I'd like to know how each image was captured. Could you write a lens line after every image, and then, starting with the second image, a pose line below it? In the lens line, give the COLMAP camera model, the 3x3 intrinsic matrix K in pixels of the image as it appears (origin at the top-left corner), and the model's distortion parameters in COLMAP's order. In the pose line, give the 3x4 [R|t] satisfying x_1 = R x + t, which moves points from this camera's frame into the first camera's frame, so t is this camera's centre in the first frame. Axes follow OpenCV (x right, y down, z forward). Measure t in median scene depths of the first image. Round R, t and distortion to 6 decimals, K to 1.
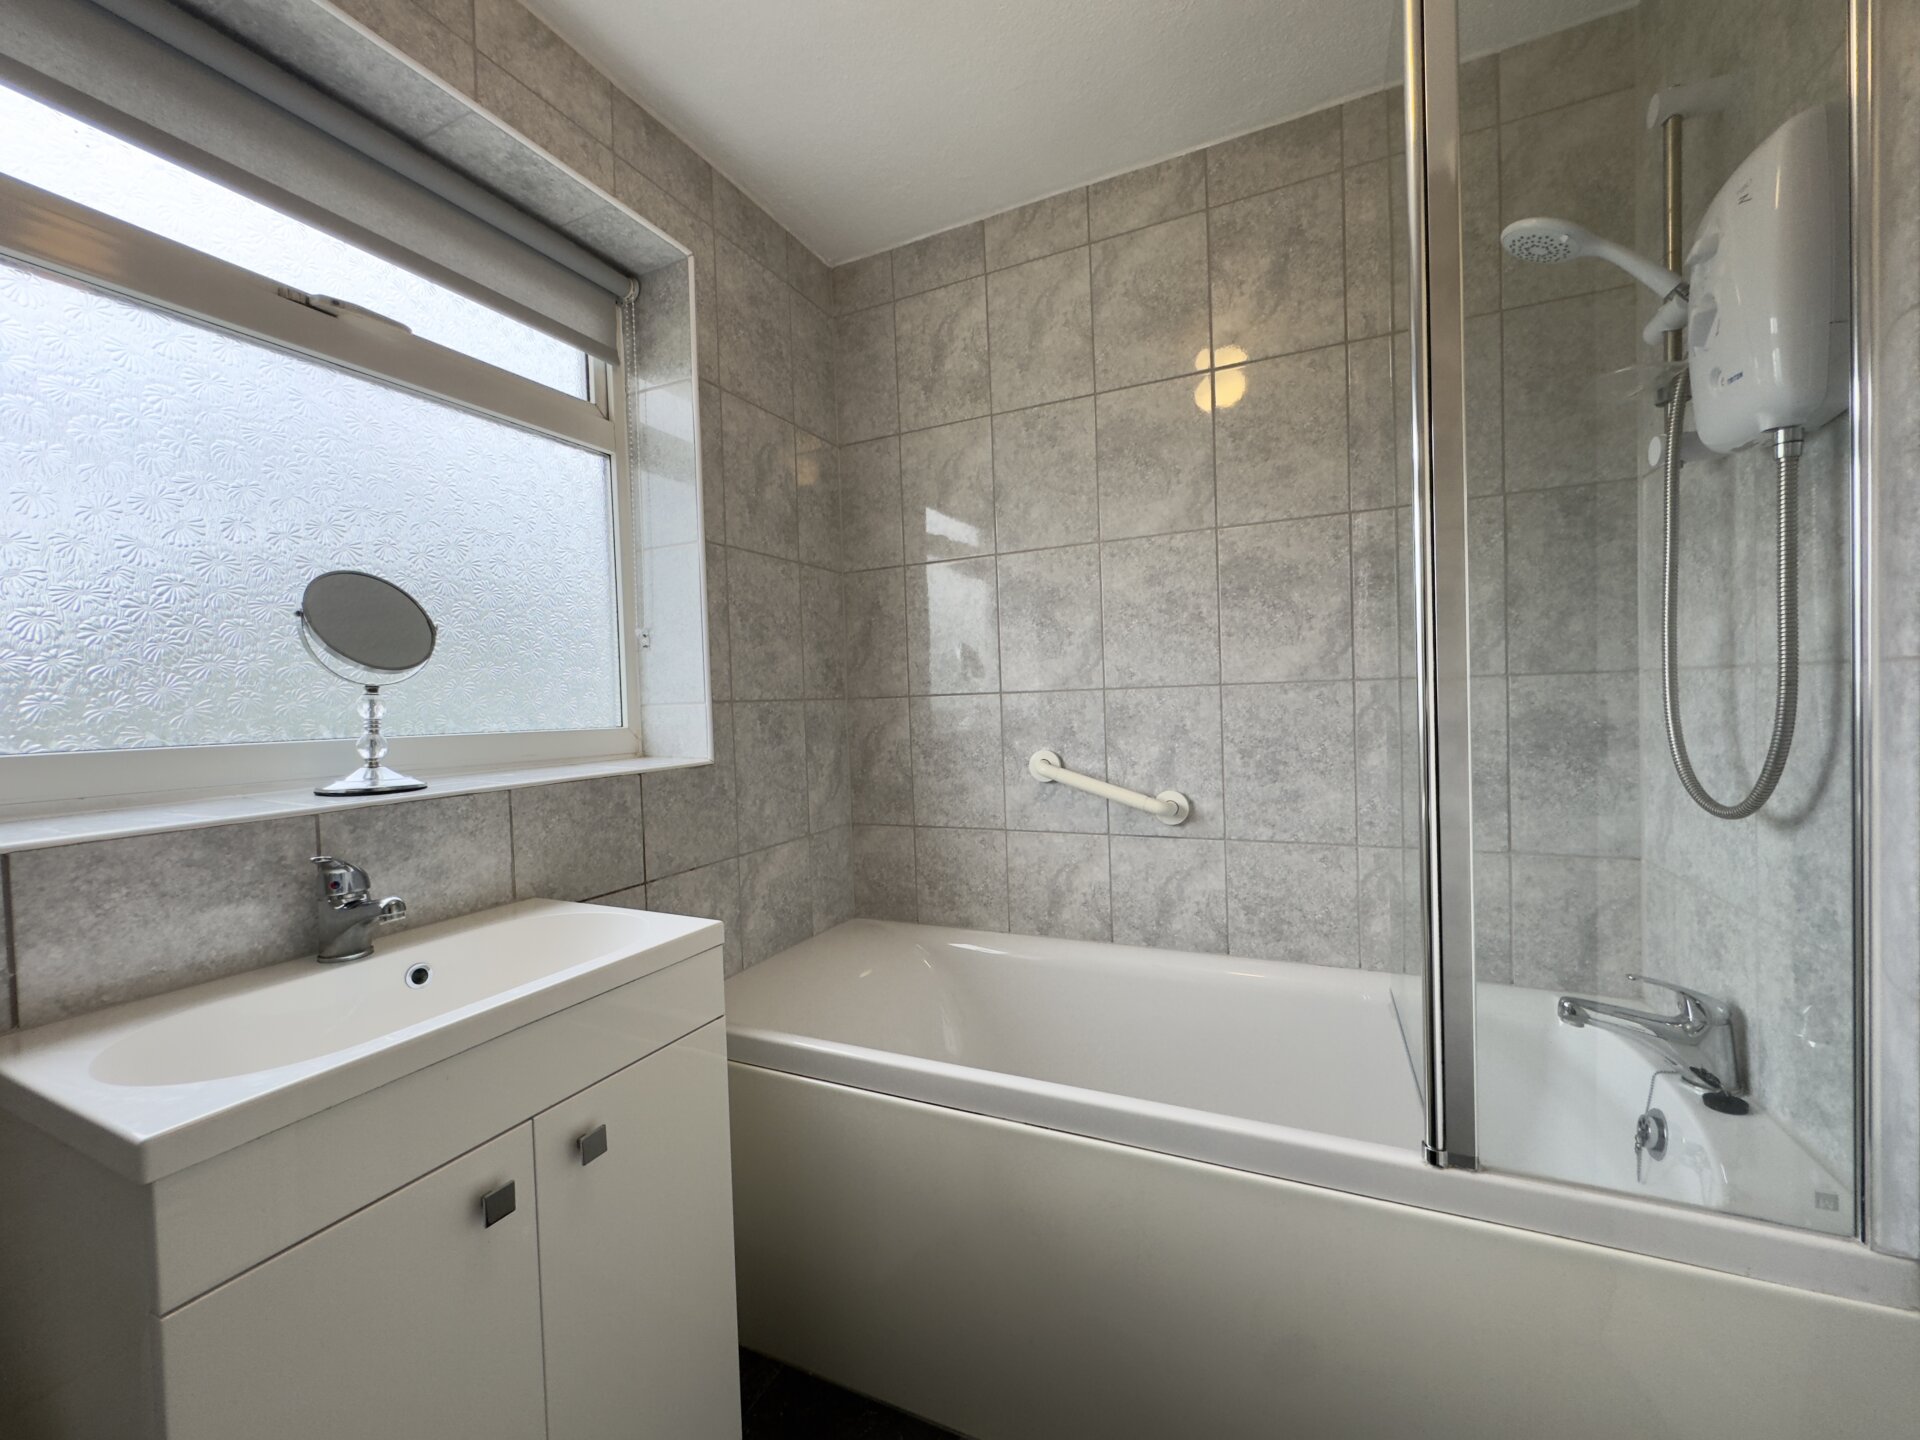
lens RADIAL K [[763.3, 0, 958.0], [0, 763.3, 717.7], [0, 0, 1]] dist [-0.004130, 0.000532]
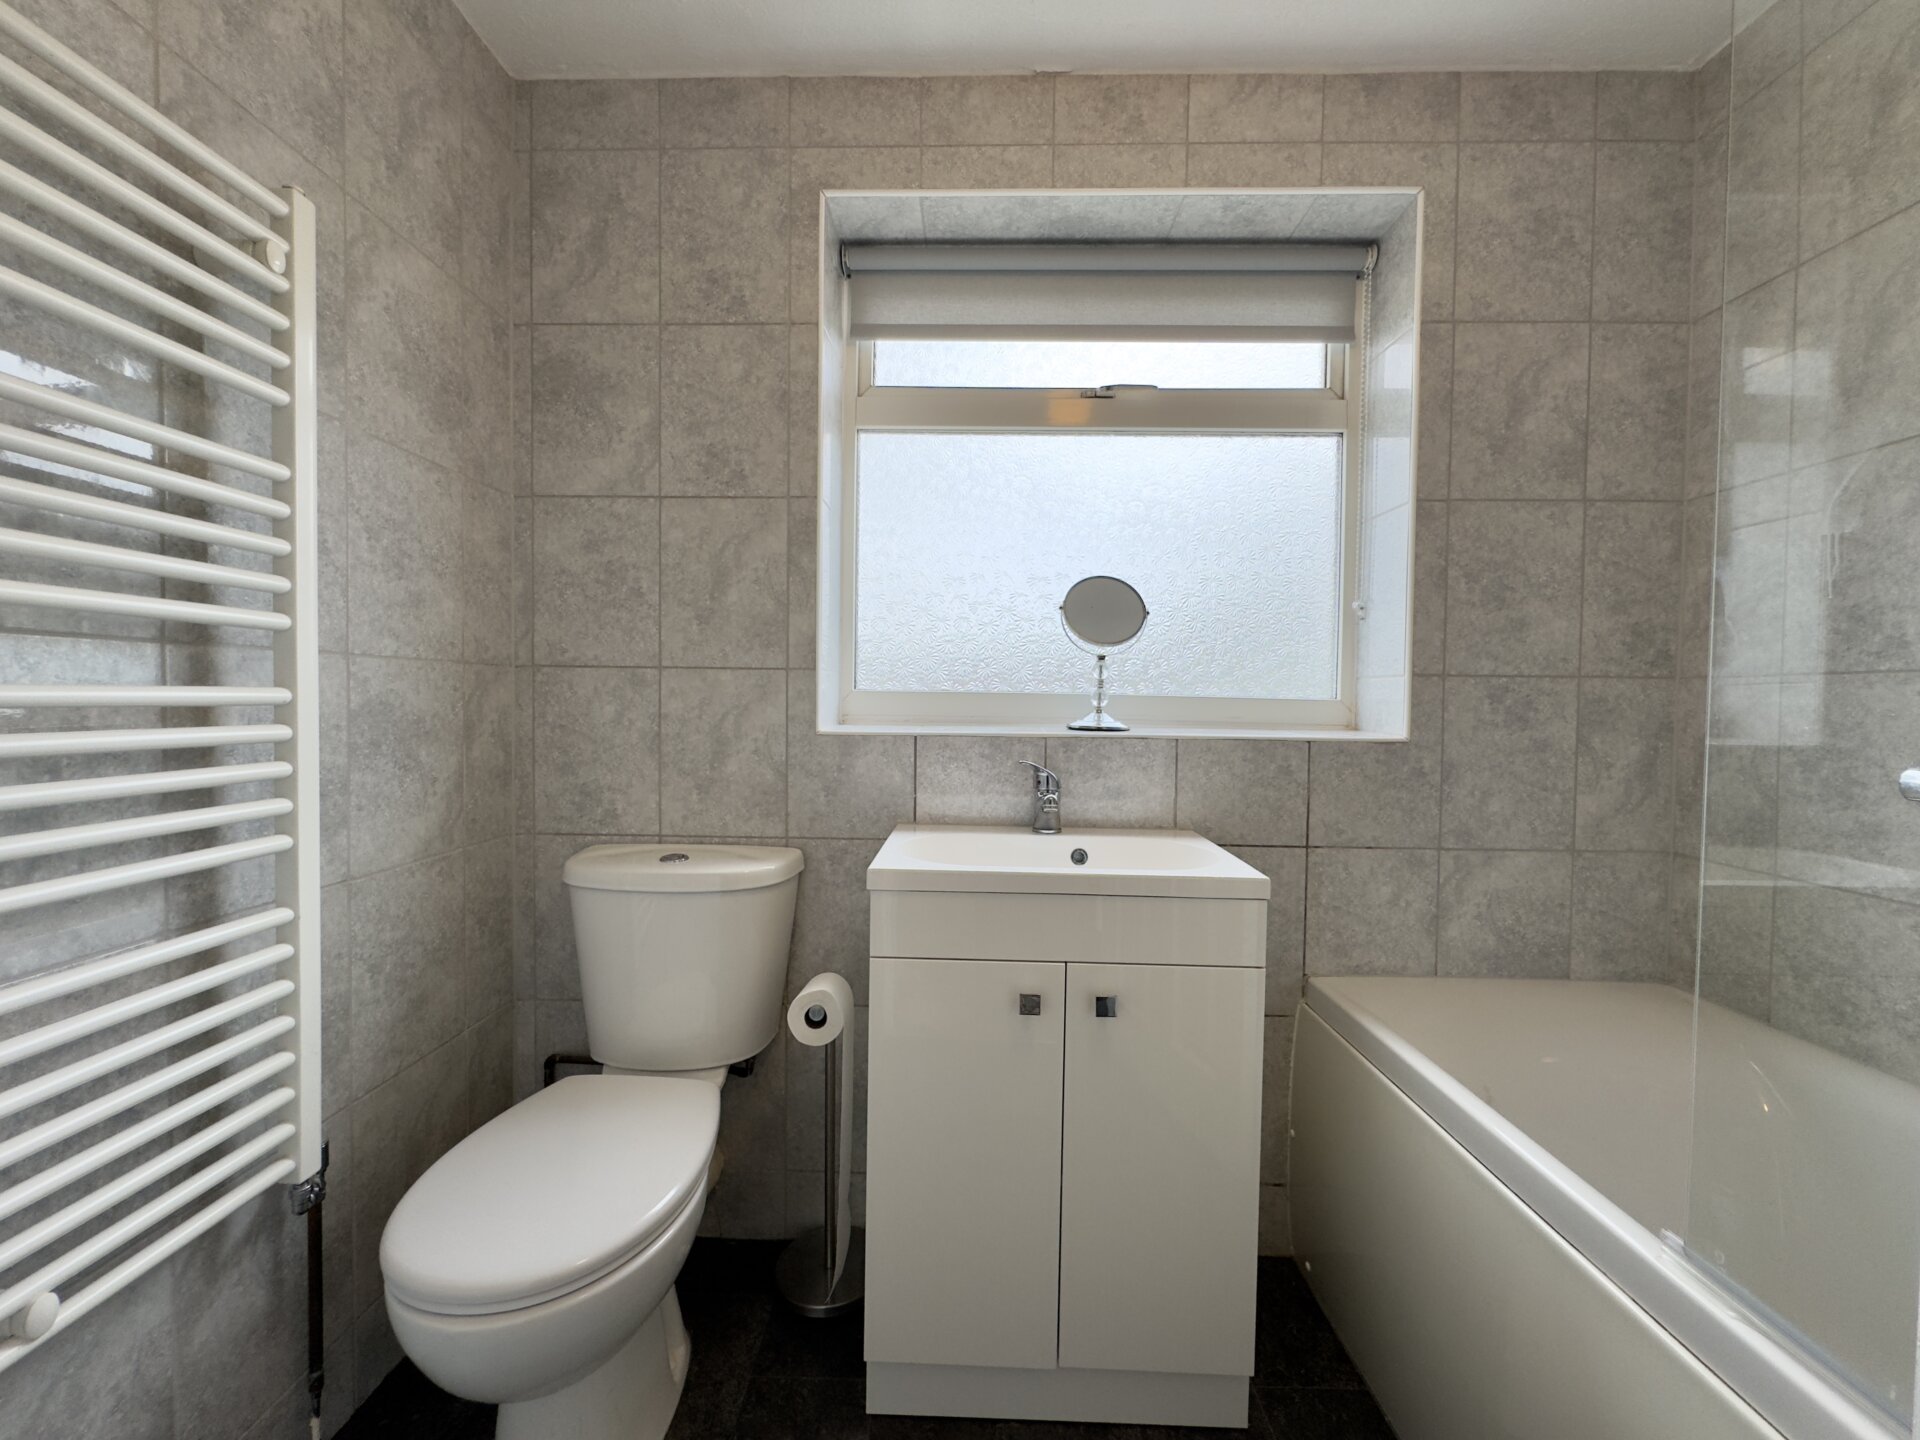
lens RADIAL K [[763.3, 0, 956.3], [0, 763.3, 717.3], [0, 0, 1]] dist [-0.004130, 0.000532]
pose [[0.402585, 0.061841, -0.913291, 0.294885], [-0.047023, 0.997795, 0.046835, 0.012931], [0.914174, 0.024091, 0.404606, 0.121846]]
